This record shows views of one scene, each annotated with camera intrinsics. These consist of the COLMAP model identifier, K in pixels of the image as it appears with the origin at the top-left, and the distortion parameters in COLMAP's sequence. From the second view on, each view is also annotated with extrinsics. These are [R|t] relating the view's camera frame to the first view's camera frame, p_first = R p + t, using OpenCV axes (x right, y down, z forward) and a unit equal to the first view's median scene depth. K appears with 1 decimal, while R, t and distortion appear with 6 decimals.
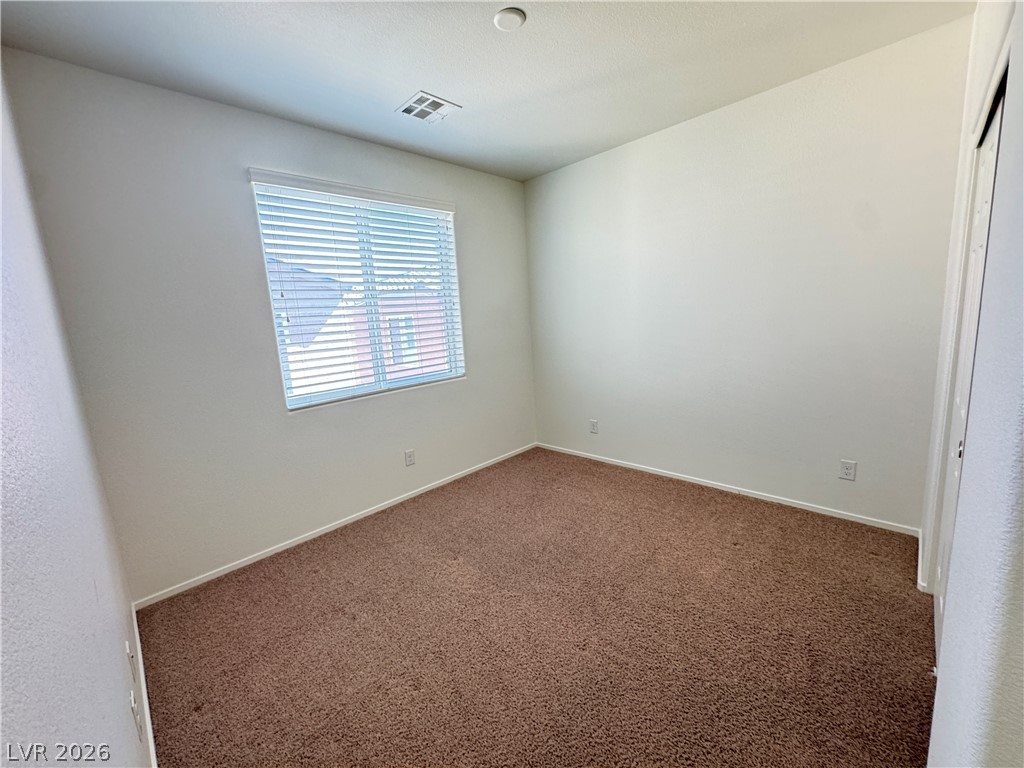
lens RADIAL K [[408.2, 0, 511.2], [0, 408.2, 382.2], [0, 0, 1]] dist [-0.000460, 0.000536]
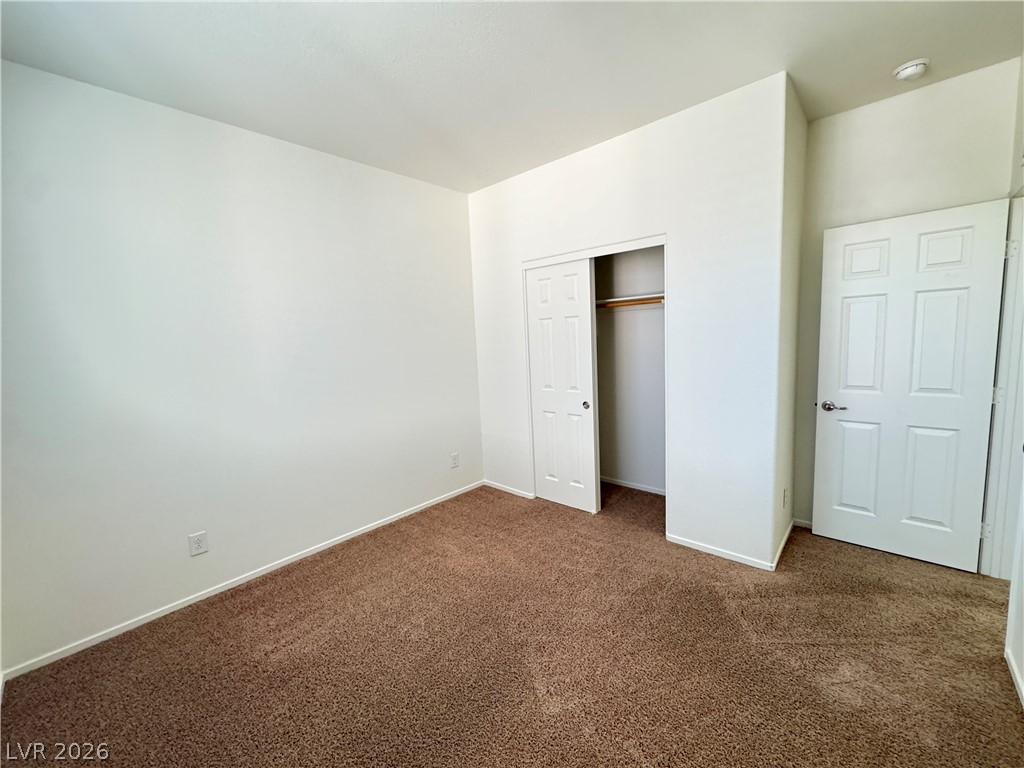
lens RADIAL K [[408.2, 0, 511.3], [0, 408.2, 382.6], [0, 0, 1]] dist [-0.000460, 0.000536]
pose [[-0.046091, -0.048630, 0.997753, -0.460800], [0.201209, 0.977891, 0.056957, -0.072456], [-0.978463, 0.203382, -0.035287, 0.607440]]
